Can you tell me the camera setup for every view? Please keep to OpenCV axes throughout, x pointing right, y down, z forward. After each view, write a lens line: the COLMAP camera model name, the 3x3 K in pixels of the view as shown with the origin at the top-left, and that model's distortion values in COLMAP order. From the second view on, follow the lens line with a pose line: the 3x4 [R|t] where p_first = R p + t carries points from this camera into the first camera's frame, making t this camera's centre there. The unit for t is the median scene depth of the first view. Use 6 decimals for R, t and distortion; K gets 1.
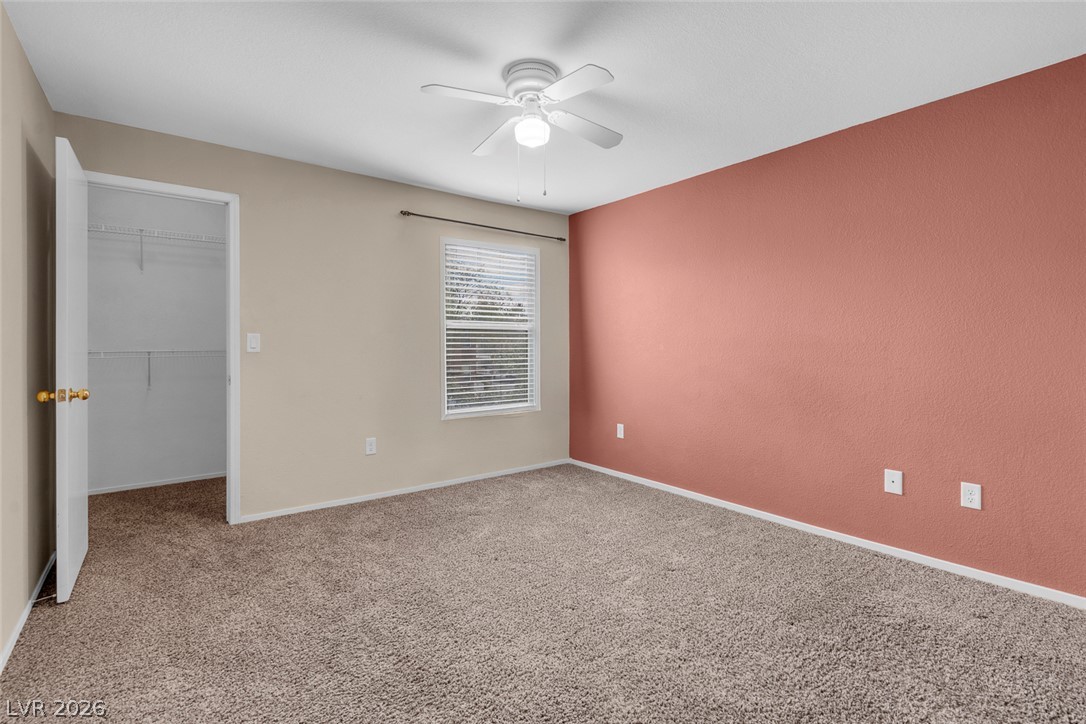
lens RADIAL K [[493.9, 0, 543.6], [0, 493.9, 343.0], [0, 0, 1]] dist [-0.001095, 0.001293]
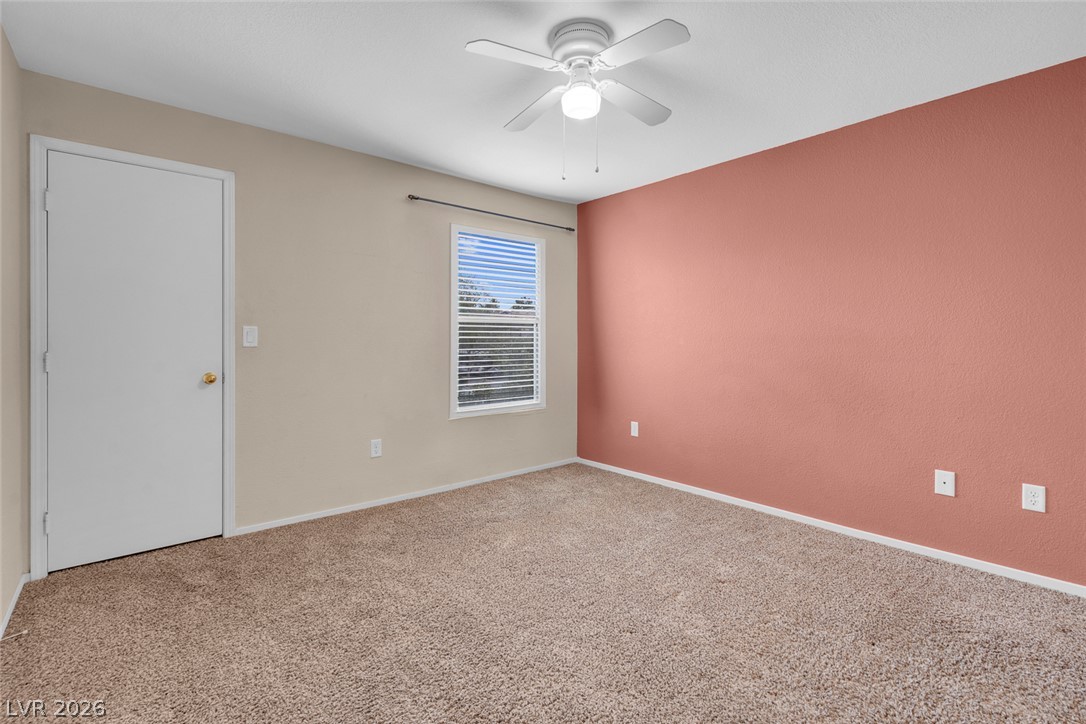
lens RADIAL K [[493.9, 0, 547.5], [0, 493.9, 338.6], [0, 0, 1]] dist [-0.001095, 0.001293]
pose [[0.998869, 0.001024, 0.047528, -0.114302], [-0.001112, 0.999998, 0.001838, 0.001716], [-0.047526, -0.001889, 0.998868, 0.093036]]
